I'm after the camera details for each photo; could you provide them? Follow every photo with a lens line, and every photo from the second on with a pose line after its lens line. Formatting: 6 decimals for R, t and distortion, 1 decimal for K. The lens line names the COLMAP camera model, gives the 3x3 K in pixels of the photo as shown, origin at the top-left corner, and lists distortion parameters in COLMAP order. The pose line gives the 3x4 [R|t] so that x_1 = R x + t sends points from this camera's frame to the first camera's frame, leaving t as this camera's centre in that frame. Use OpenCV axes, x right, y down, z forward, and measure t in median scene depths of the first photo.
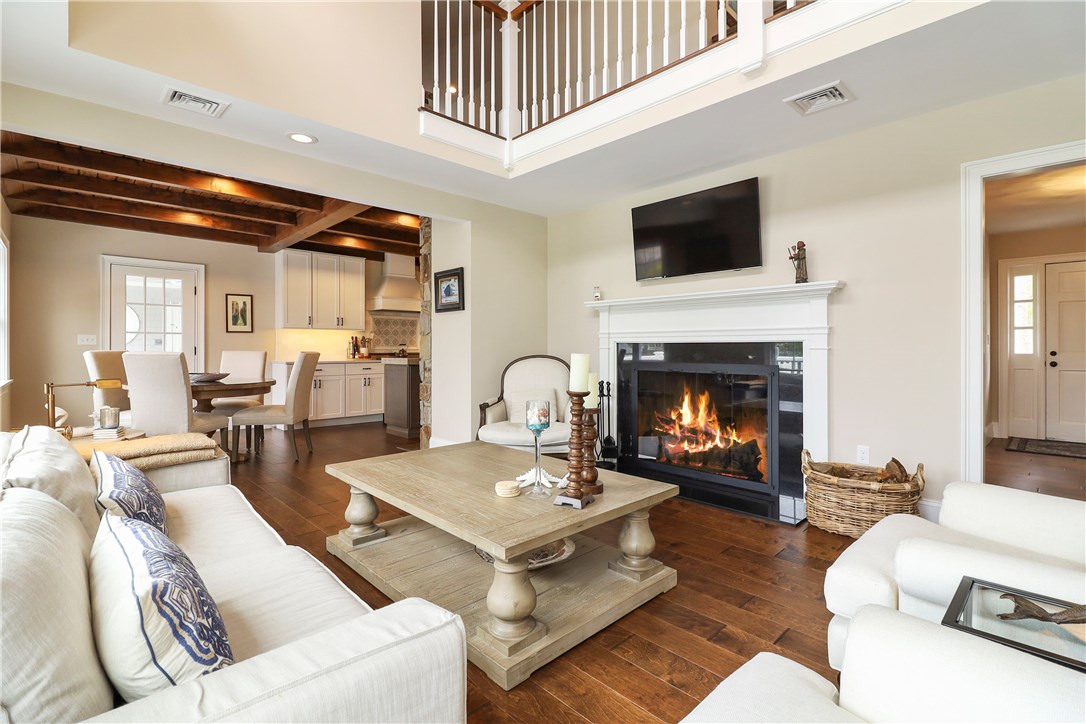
lens RADIAL K [[510.4, 0, 547.4], [0, 510.4, 354.4], [0, 0, 1]] dist [-0.003899, -0.000716]
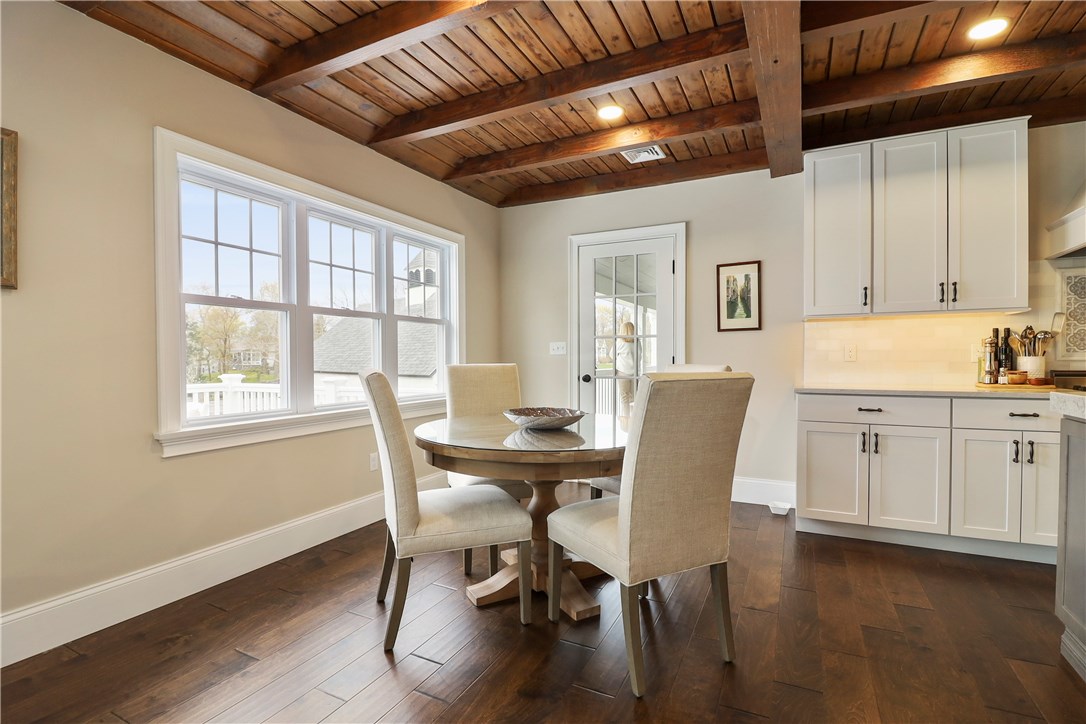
lens RADIAL K [[510.4, 0, 550.4], [0, 510.4, 365.3], [0, 0, 1]] dist [-0.003899, -0.000716]
pose [[0.353344, 0.012854, -0.935405, -0.146173], [-0.006525, 0.999915, 0.011276, -0.009411], [0.935471, 0.002120, 0.353398, 0.596518]]
